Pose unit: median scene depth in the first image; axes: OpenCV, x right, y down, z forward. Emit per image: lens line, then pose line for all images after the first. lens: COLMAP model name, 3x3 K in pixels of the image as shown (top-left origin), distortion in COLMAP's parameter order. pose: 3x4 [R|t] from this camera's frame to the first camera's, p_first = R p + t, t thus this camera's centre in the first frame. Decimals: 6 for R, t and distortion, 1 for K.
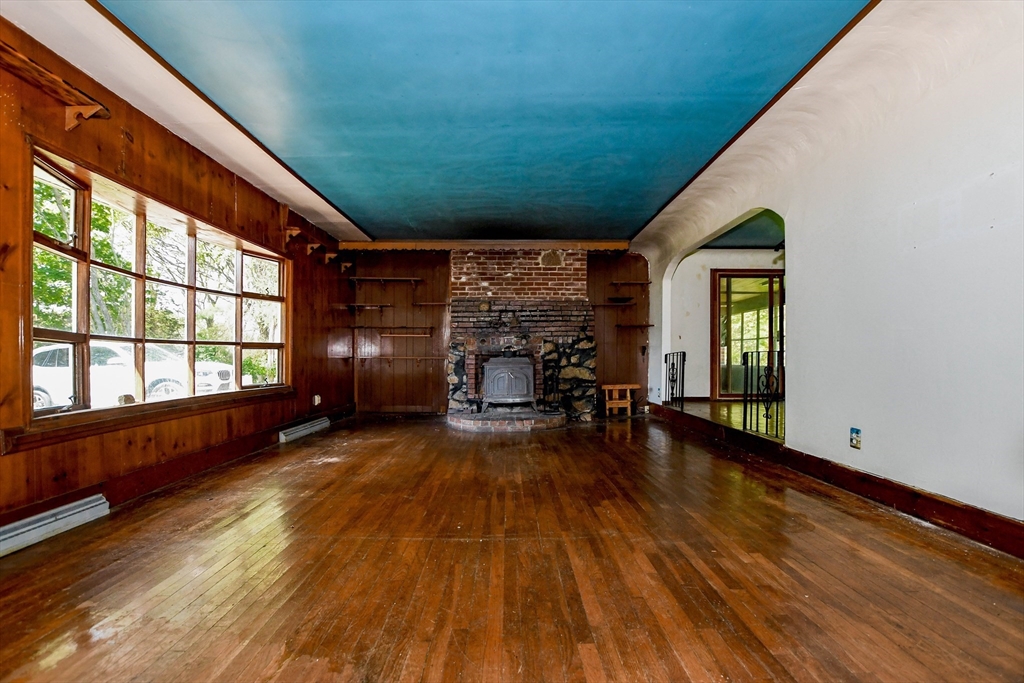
lens RADIAL K [[466.9, 0, 507.6], [0, 466.9, 342.6], [0, 0, 1]] dist [-0.034528, 0.006048]
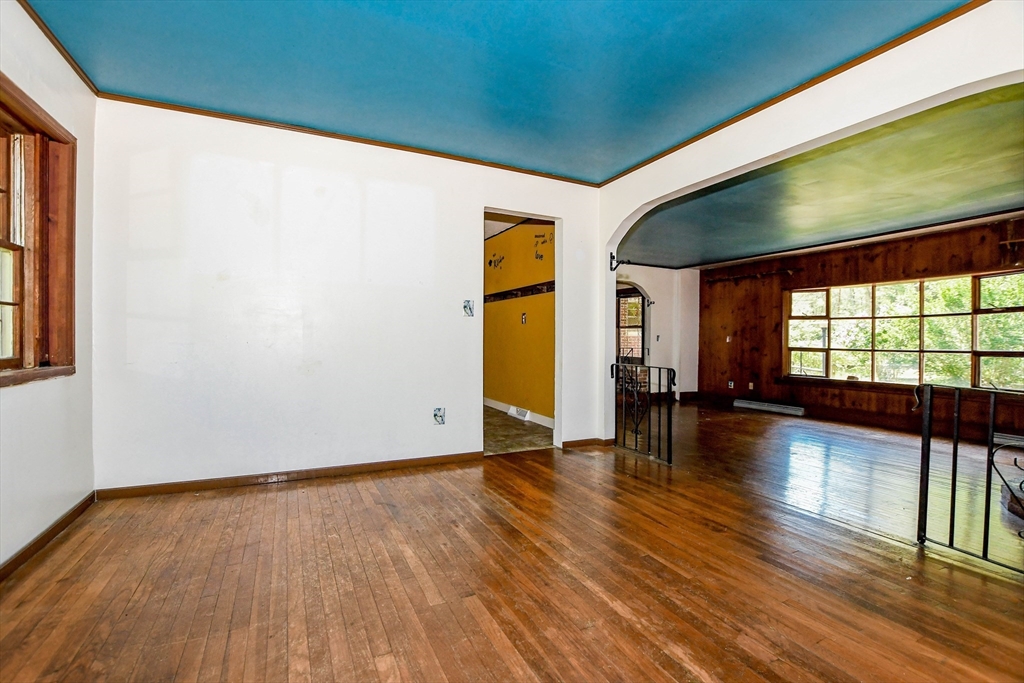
lens RADIAL K [[456.6, 0, 506.5], [0, 456.6, 342.5], [0, 0, 1]] dist [-0.033898, 0.005474]
pose [[-0.901927, -0.000421, -0.431889, 0.741860], [0.009052, 0.999761, -0.019878, -0.007713], [0.431794, -0.021838, -0.901708, 1.055816]]
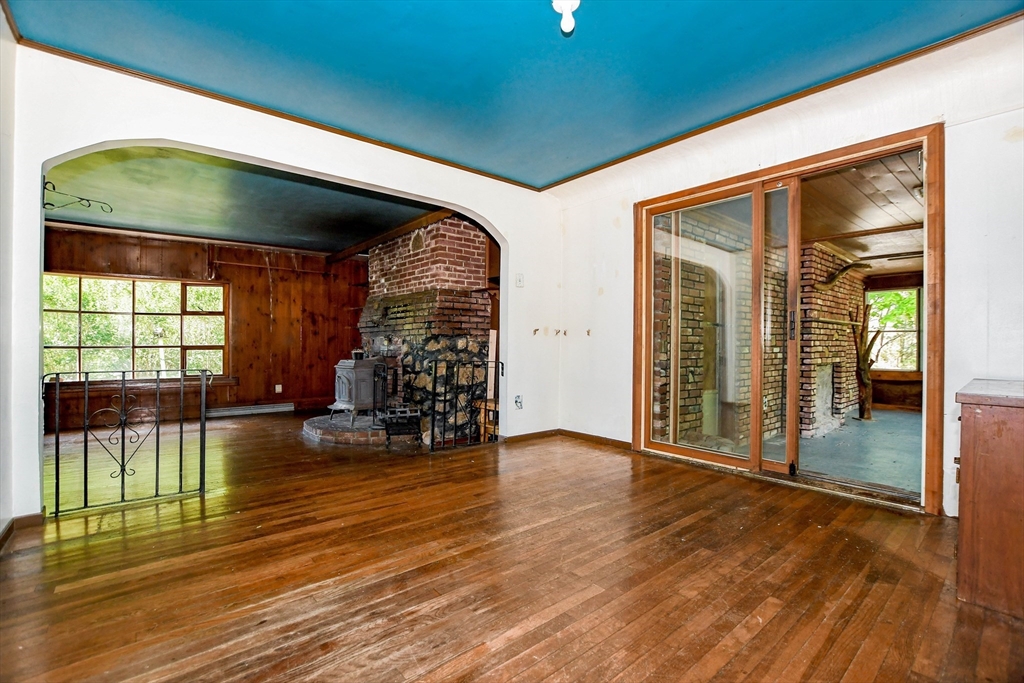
lens RADIAL K [[450.6, 0, 506.9], [0, 450.6, 343.2], [0, 0, 1]] dist [-0.037165, 0.005366]
pose [[0.634918, 0.005362, -0.772561, 0.828338], [0.018524, 0.999583, 0.022161, -0.014138], [0.772358, -0.028381, 0.634553, 0.621825]]
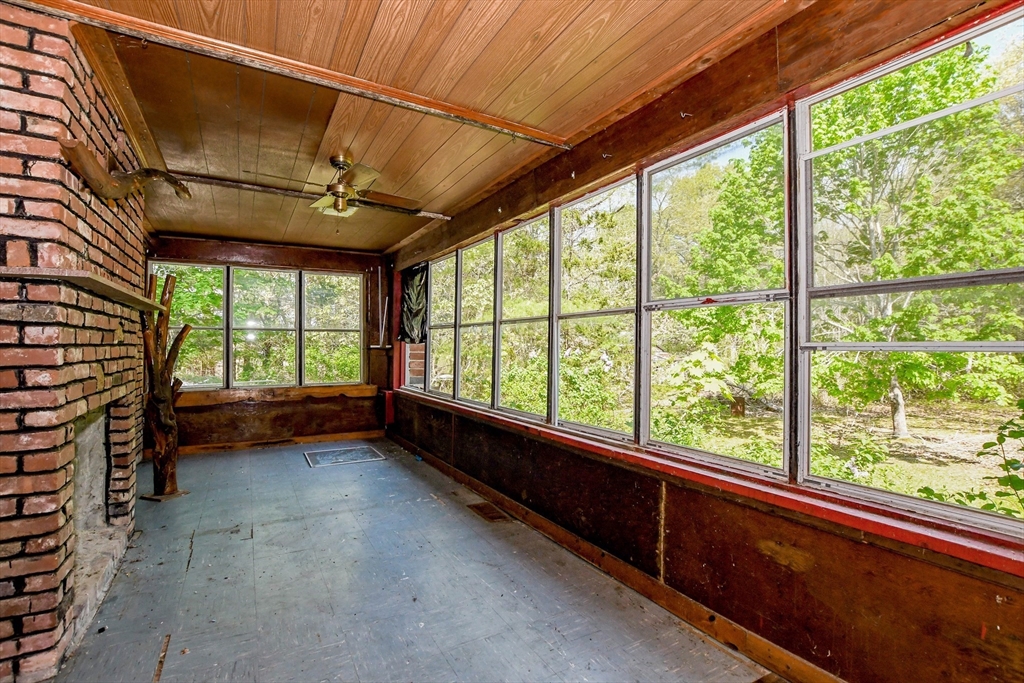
lens RADIAL K [[466.9, 0, 507.6], [0, 466.9, 342.6], [0, 0, 1]] dist [-0.034528, 0.006048]
pose [[0.863308, 0.005634, 0.504646, 0.650907], [-0.018833, 0.999601, 0.021058, -0.003354], [-0.504326, -0.027683, 0.863069, 1.204222]]
